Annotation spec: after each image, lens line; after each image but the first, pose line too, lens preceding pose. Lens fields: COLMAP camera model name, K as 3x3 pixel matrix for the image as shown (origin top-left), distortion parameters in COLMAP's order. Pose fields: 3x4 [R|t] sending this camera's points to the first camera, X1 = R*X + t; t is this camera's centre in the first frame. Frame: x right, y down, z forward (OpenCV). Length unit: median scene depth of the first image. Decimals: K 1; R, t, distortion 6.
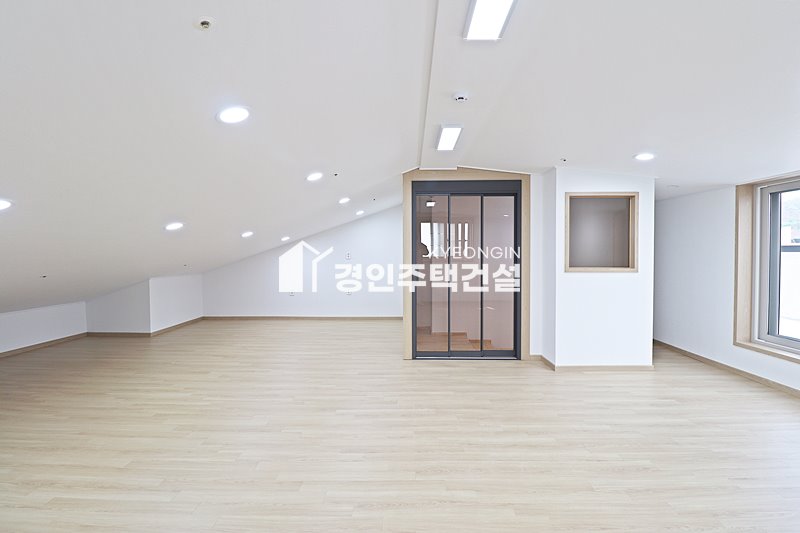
lens RADIAL K [[369.7, 0, 403.6], [0, 369.7, 259.3], [0, 0, 1]] dist [-0.000681, -0.011975]
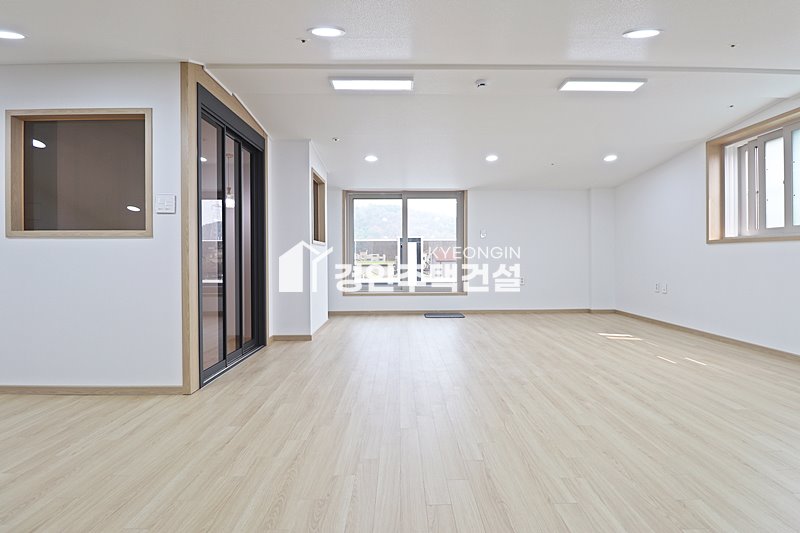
lens RADIAL K [[379.3, 0, 409.3], [0, 379.3, 261.0], [0, 0, 1]] dist [-0.015420, -0.000888]
pose [[-0.036858, -0.010733, 0.999263, -0.763314], [0.021693, 0.999698, 0.011538, 0.091836], [-0.999085, 0.022102, -0.036614, 0.900442]]
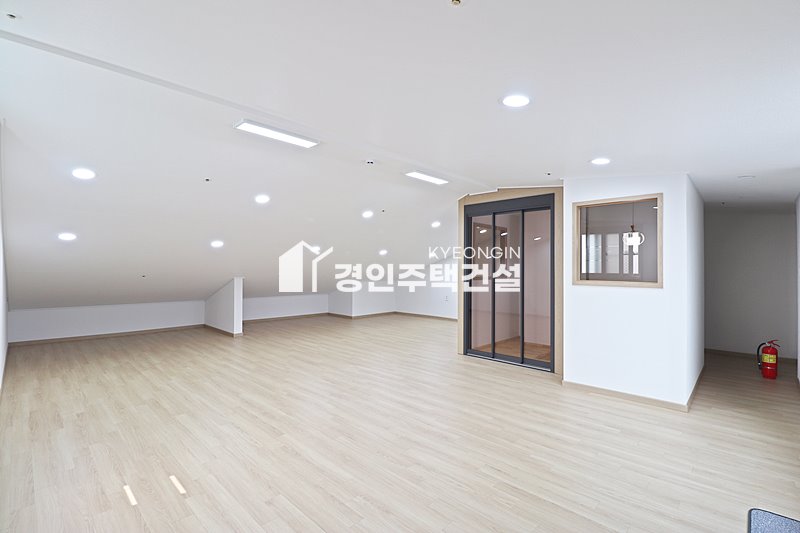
lens RADIAL K [[369.7, 0, 403.6], [0, 369.7, 259.3], [0, 0, 1]] dist [-0.000681, -0.011975]
pose [[0.731868, -0.008913, -0.681389, 0.907266], [-0.018970, 0.999260, -0.033446, 0.010583], [0.681183, 0.037404, 0.731157, -0.015610]]
